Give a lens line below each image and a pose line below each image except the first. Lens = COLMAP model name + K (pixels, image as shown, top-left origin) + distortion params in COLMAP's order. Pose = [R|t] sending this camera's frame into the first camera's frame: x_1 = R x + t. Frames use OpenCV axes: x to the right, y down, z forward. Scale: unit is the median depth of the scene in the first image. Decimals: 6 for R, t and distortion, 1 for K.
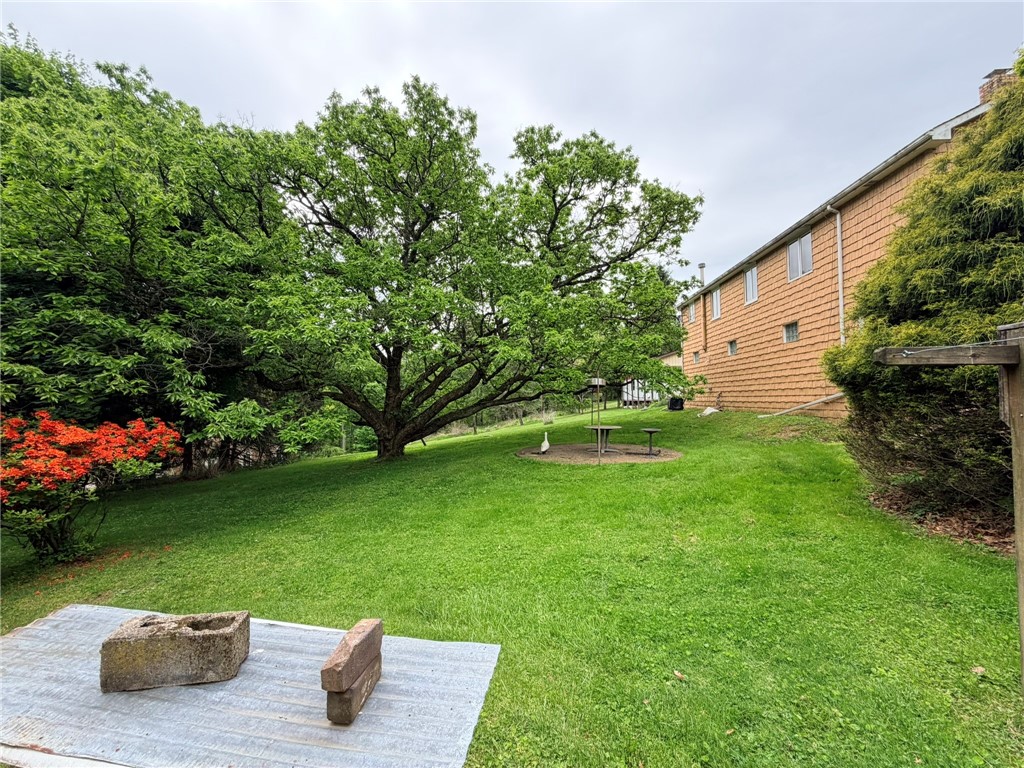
lens RADIAL K [[404.8, 0, 511.7], [0, 404.8, 382.7], [0, 0, 1]] dist [0.001641, 0.000032]
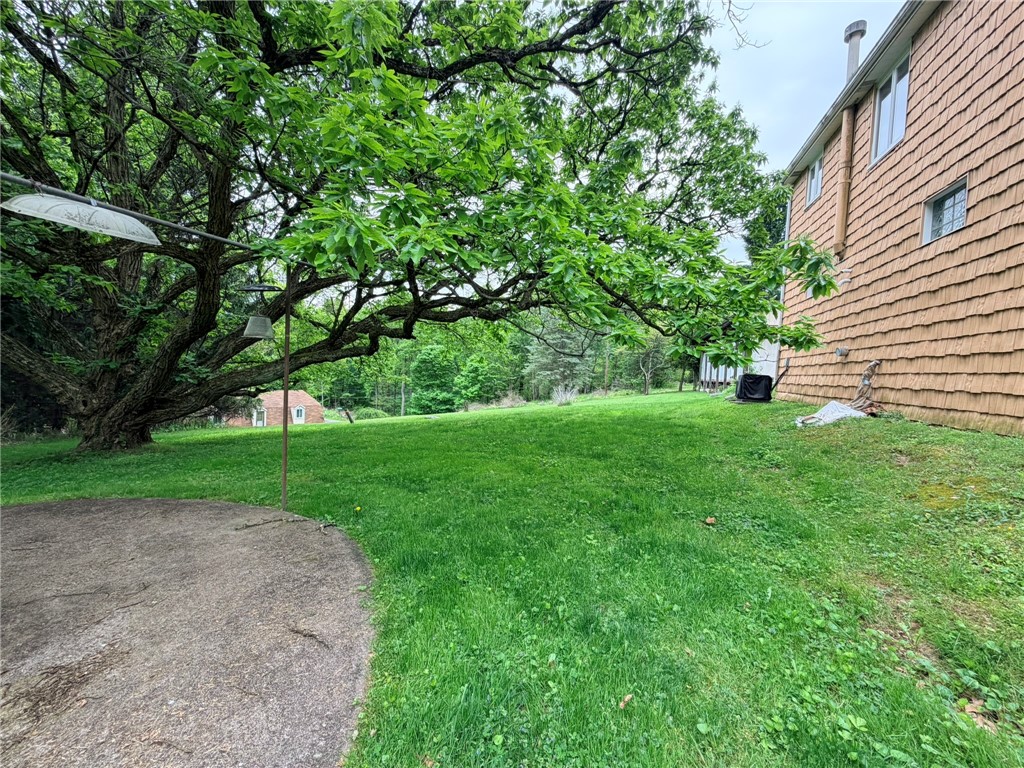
lens RADIAL K [[404.8, 0, 512.1], [0, 404.8, 387.0], [0, 0, 1]] dist [0.001641, 0.000032]
pose [[0.974182, 0.066322, -0.215803, 0.278942], [-0.049425, 0.995342, 0.082779, 0.030800], [0.220288, -0.069976, 0.972922, 0.574480]]
